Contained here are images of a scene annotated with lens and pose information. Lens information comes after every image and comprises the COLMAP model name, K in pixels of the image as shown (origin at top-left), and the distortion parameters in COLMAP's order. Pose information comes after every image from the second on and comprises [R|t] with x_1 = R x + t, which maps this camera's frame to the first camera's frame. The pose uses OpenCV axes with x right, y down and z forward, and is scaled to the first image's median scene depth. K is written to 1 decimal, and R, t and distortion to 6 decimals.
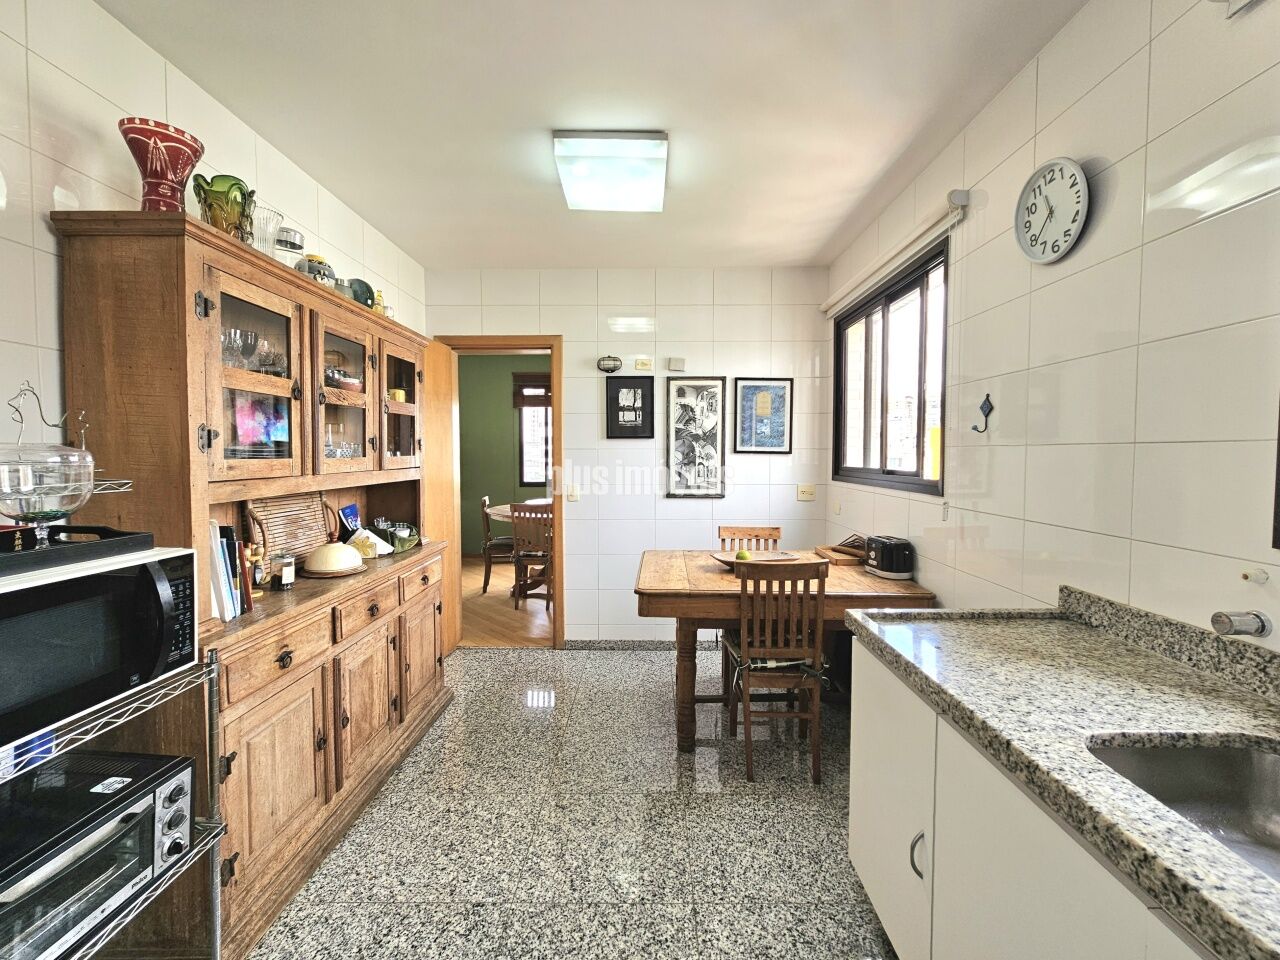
lens RADIAL K [[554.1, 0, 643.6], [0, 554.1, 474.0], [0, 0, 1]] dist [-0.001552, 0.000317]
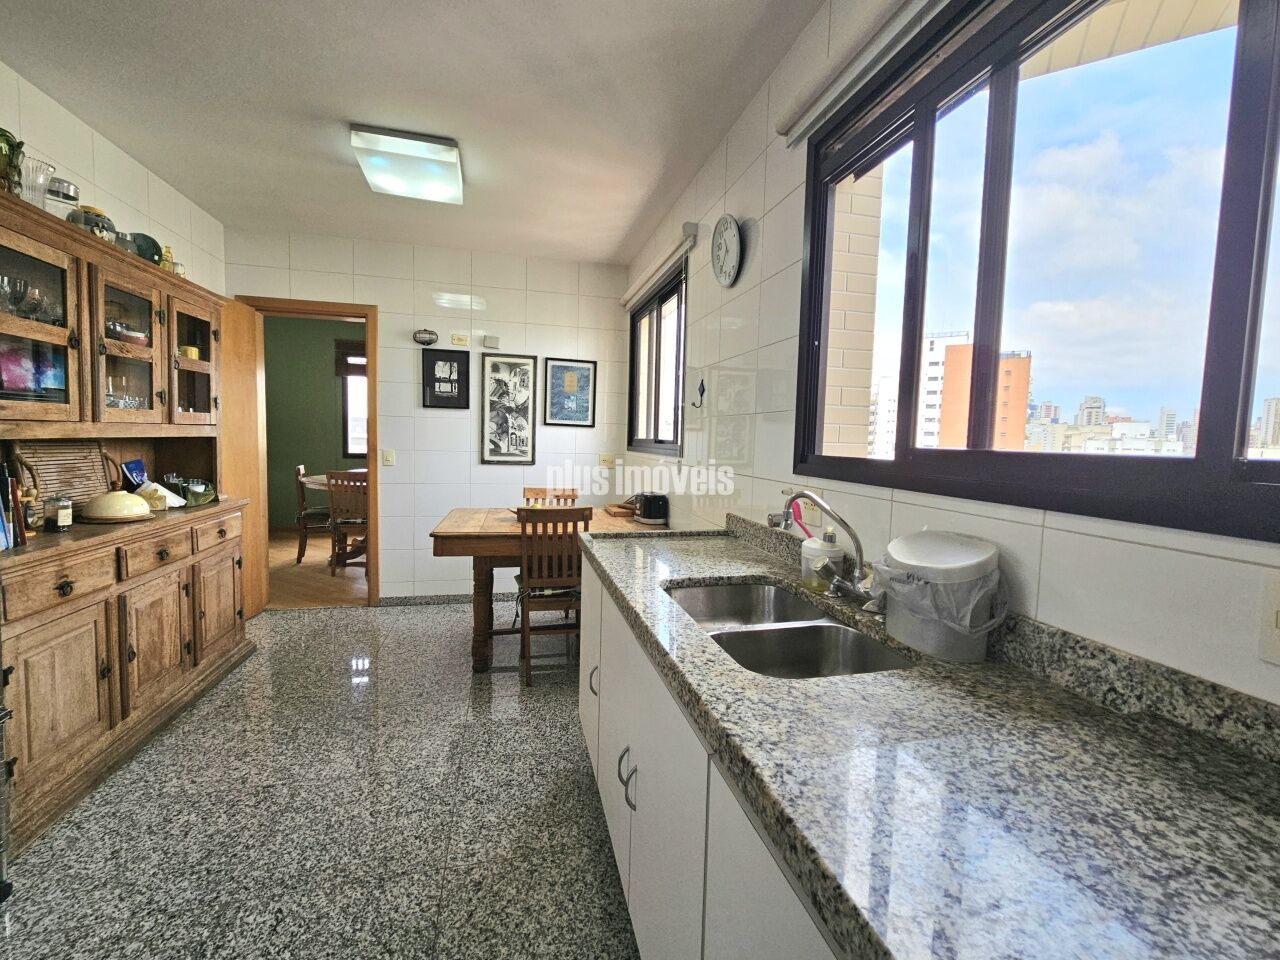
lens RADIAL K [[554.1, 0, 643.6], [0, 554.1, 474.0], [0, 0, 1]] dist [-0.001552, 0.000317]
pose [[0.966545, 0.010066, 0.256298, 0.123505], [-0.018001, 0.999428, 0.028633, 0.044498], [-0.255864, -0.032289, 0.966173, -0.243530]]
